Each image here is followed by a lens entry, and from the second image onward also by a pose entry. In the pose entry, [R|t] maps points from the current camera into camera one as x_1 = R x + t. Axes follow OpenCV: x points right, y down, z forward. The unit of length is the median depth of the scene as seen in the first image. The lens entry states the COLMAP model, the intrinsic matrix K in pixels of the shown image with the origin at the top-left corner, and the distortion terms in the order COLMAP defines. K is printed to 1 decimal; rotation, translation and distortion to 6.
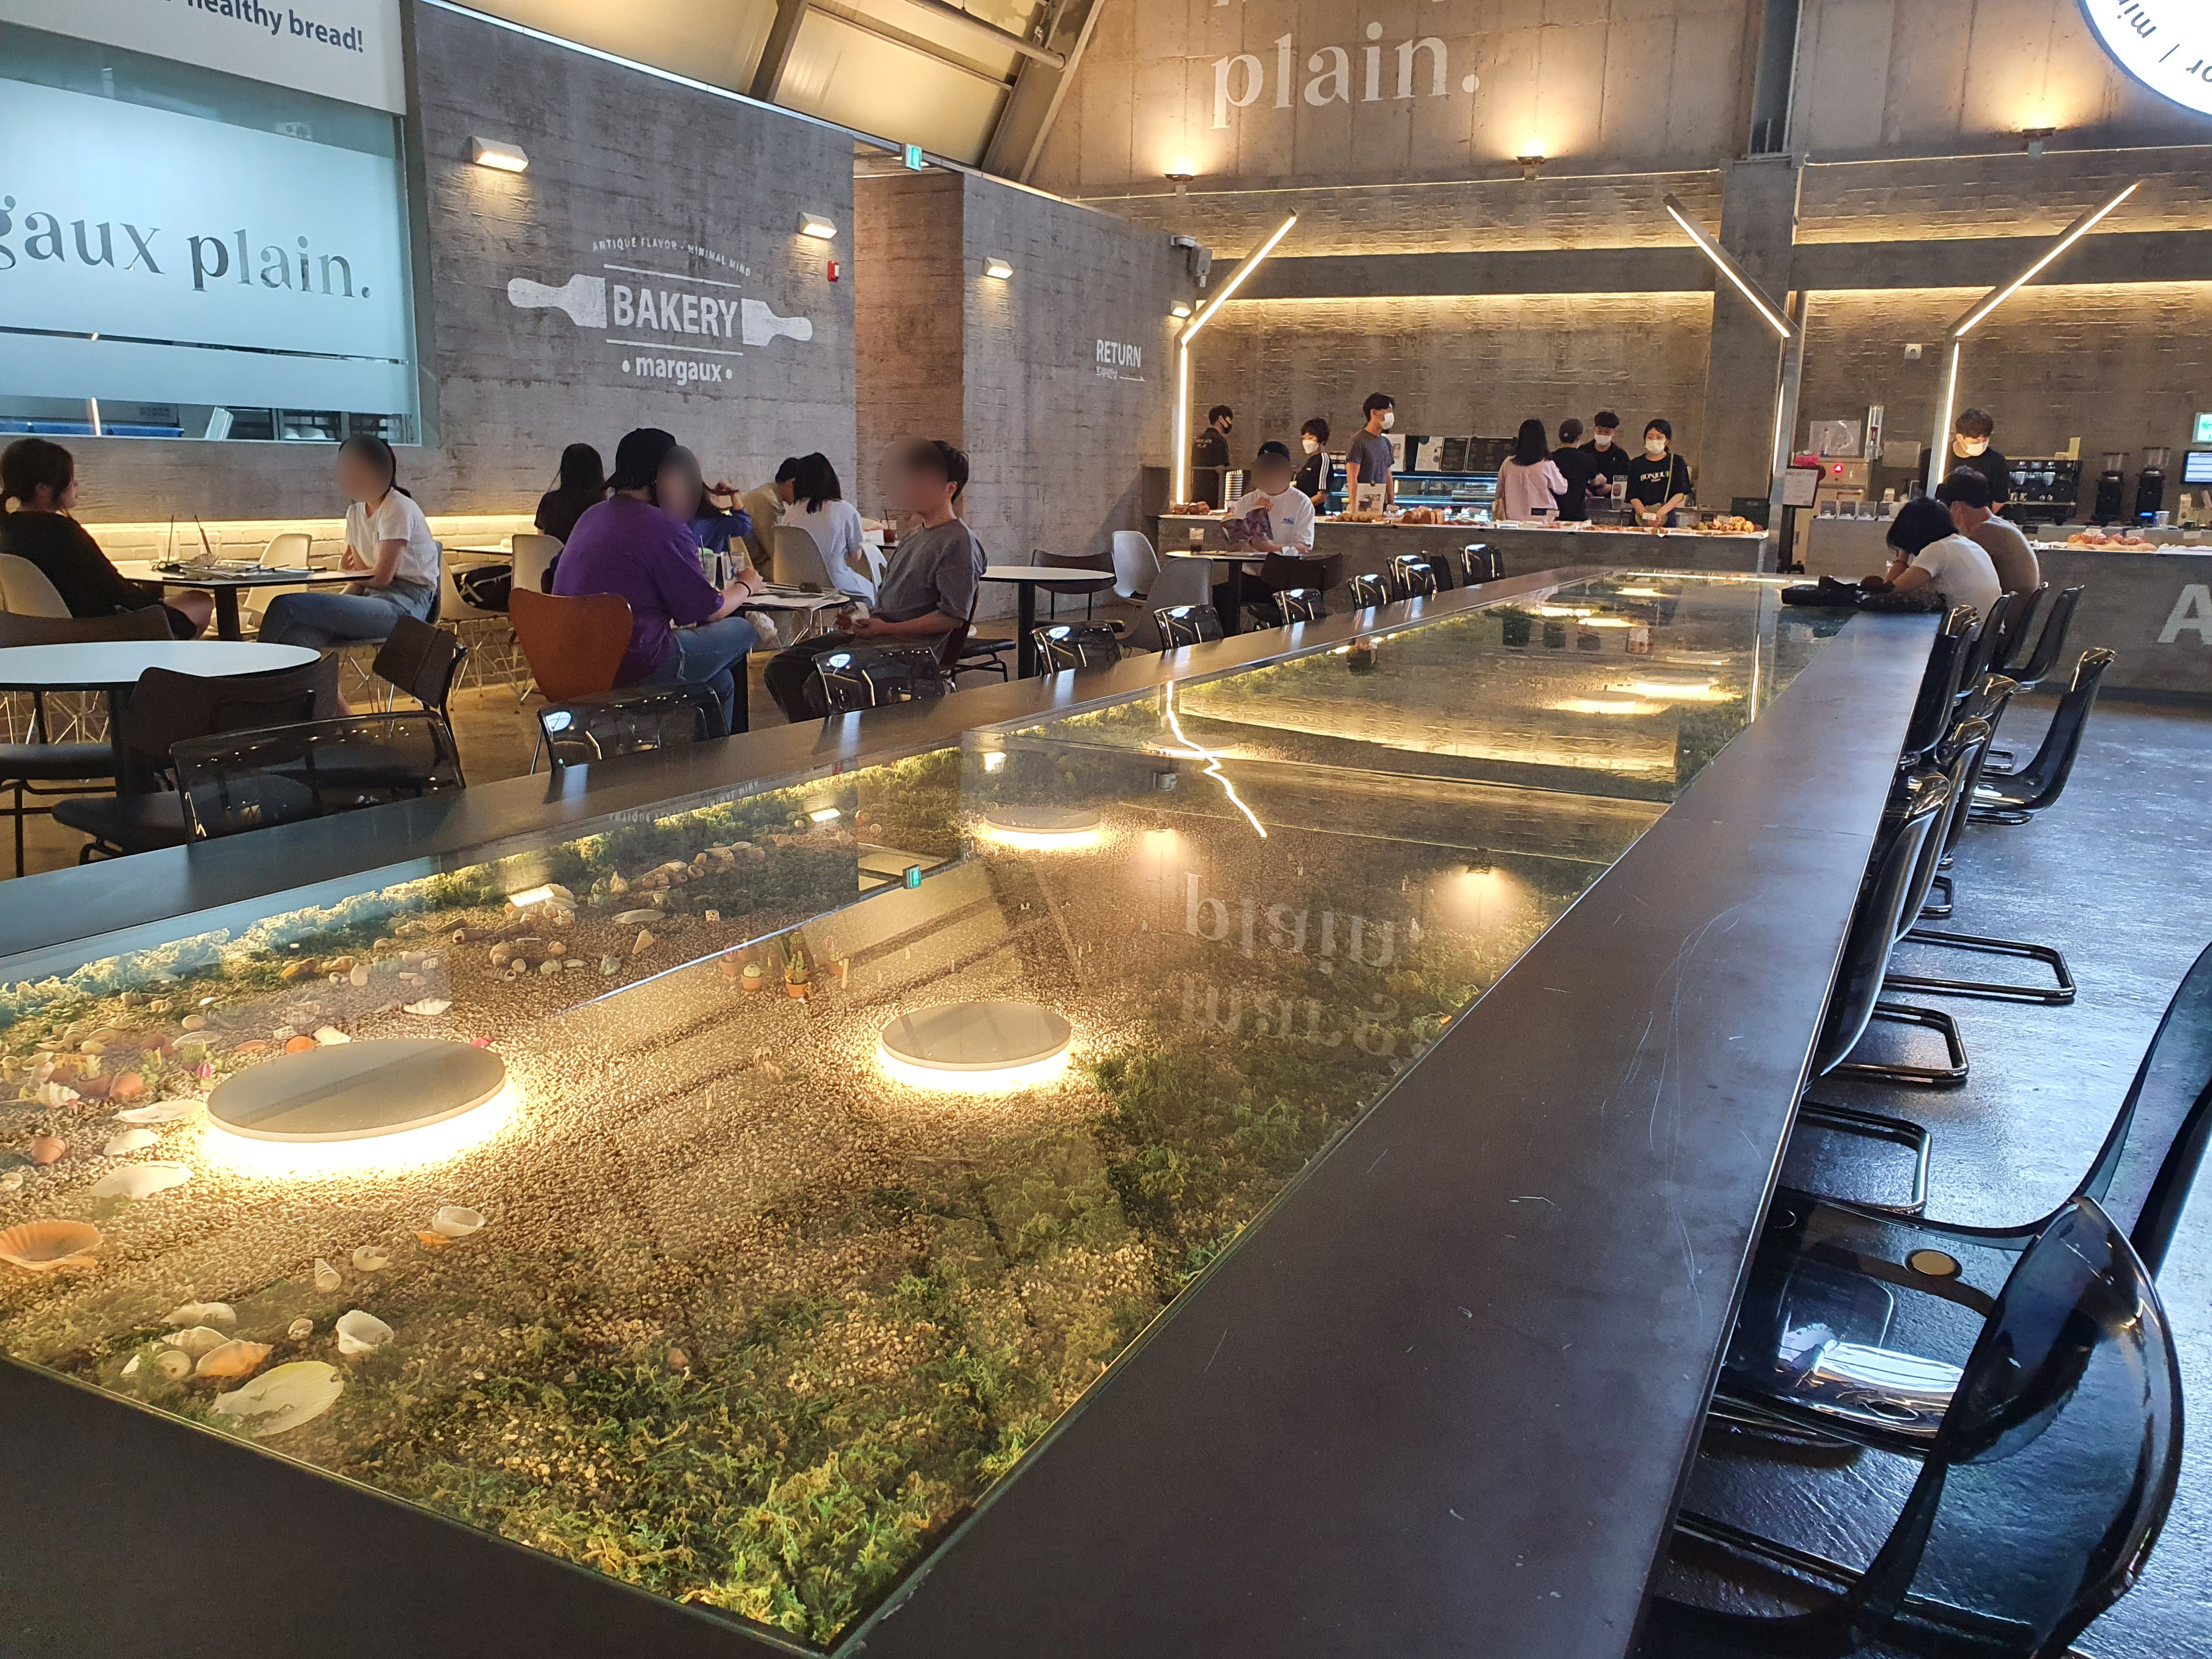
lens RADIAL K [[1749.9, 0, 1111.9], [0, 1749.9, 844.9], [0, 0, 1]] dist [0.002258, -0.005075]
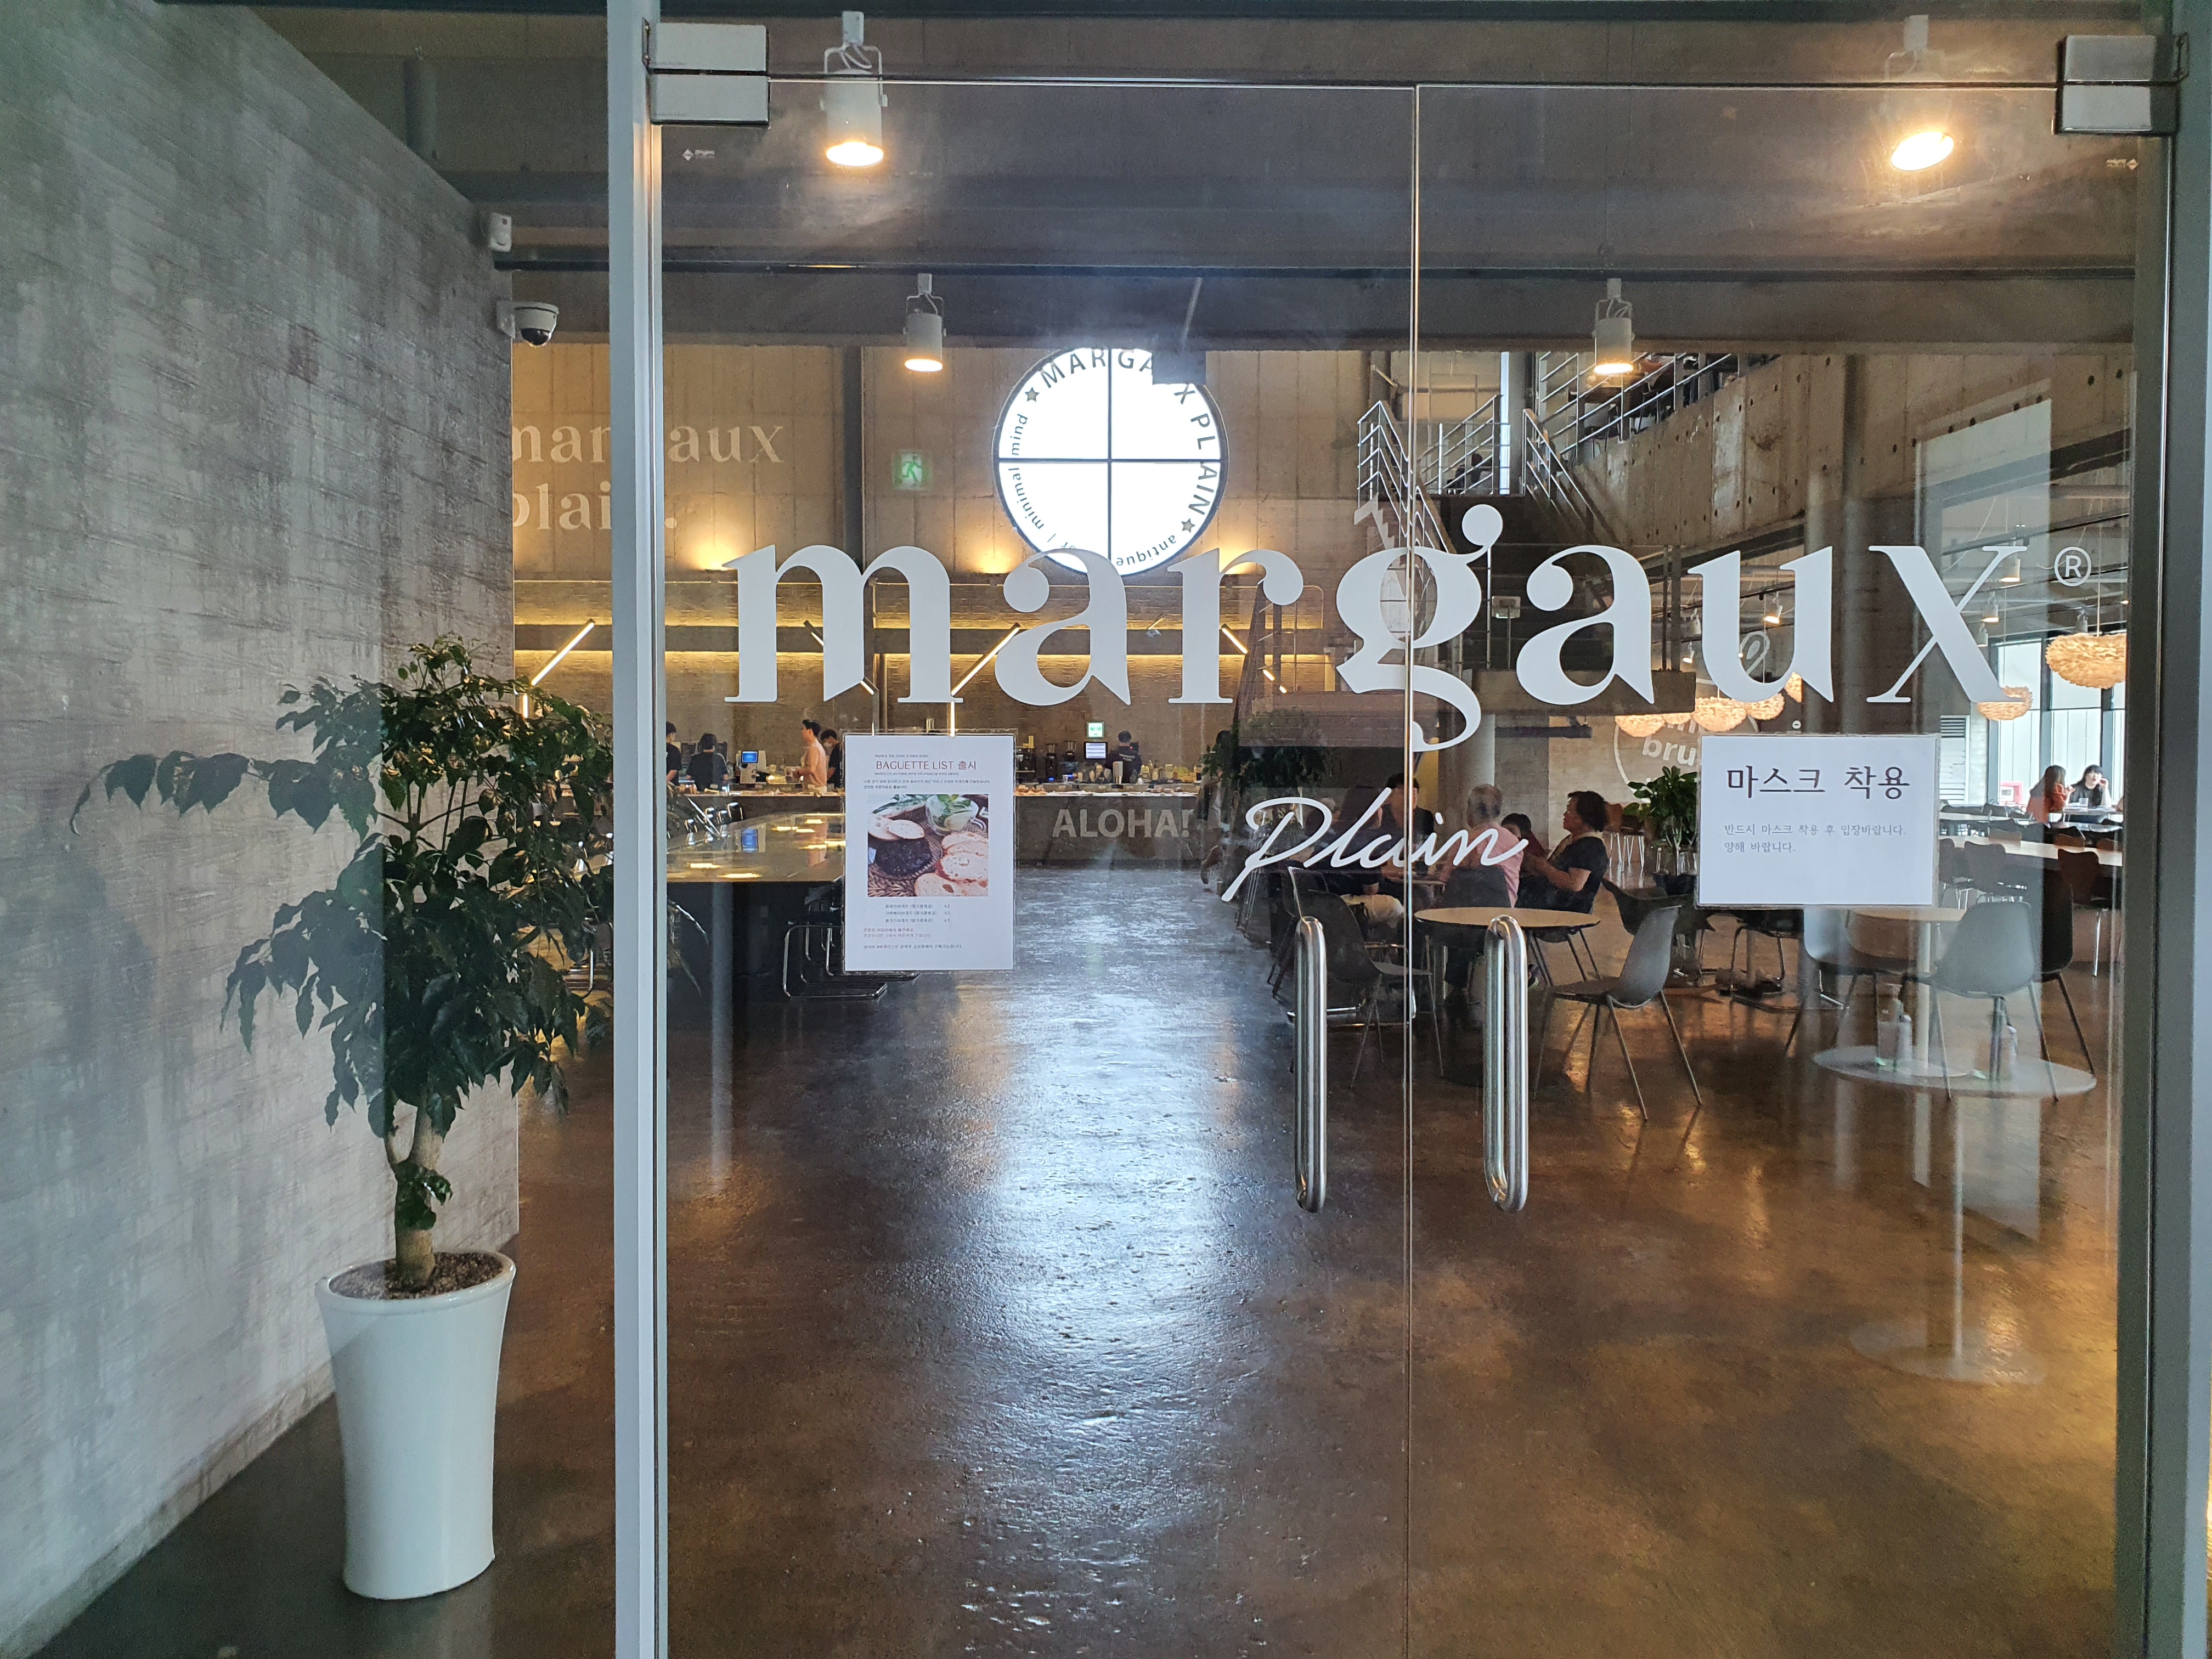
lens RADIAL K [[1749.9, 0, 1111.5], [0, 1749.9, 826.5], [0, 0, 1]] dist [0.002258, -0.005075]
pose [[0.888466, -0.045053, 0.456726, -0.175691], [0.119582, 0.983520, -0.135605, 0.097020], [-0.443090, 0.175096, 0.879211, -0.517027]]
